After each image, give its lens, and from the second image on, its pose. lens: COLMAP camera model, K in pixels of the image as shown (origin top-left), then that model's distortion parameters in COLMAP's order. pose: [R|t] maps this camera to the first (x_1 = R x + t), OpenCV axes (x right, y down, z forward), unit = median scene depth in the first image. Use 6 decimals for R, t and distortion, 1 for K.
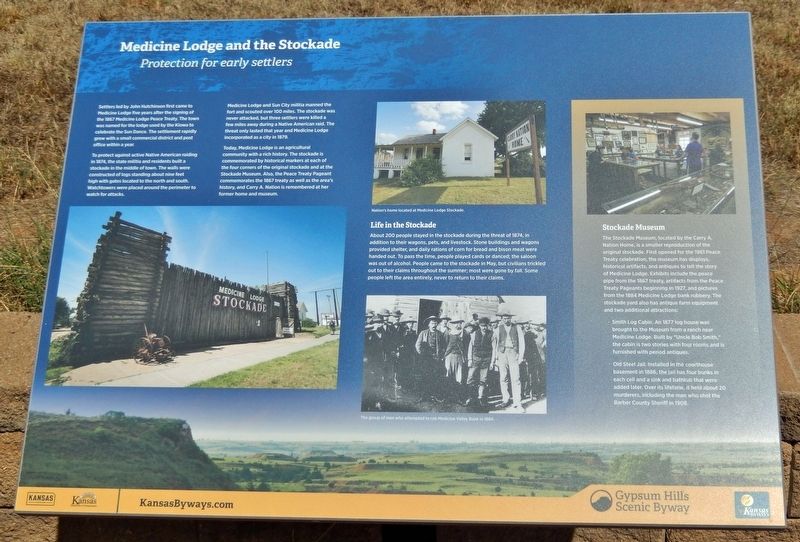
lens RADIAL K [[1198.6, 0, 399.0], [0, 1198.6, 271.3], [0, 0, 1]] dist [-0.011341, 0.000000]
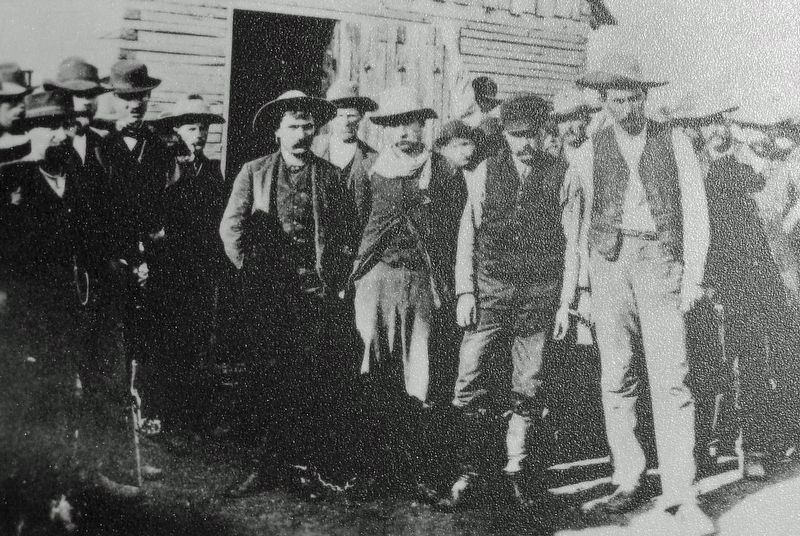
lens RADIAL K [[1342.7, 0, 399.9], [0, 1342.7, 268.2], [0, 0, 1]] dist [0.006491, 0.000000]
pose [[0.999928, -0.011667, 0.002783, 0.046598], [0.011953, 0.988562, -0.150341, 0.107221], [-0.000997, 0.150364, 0.988630, 0.755036]]
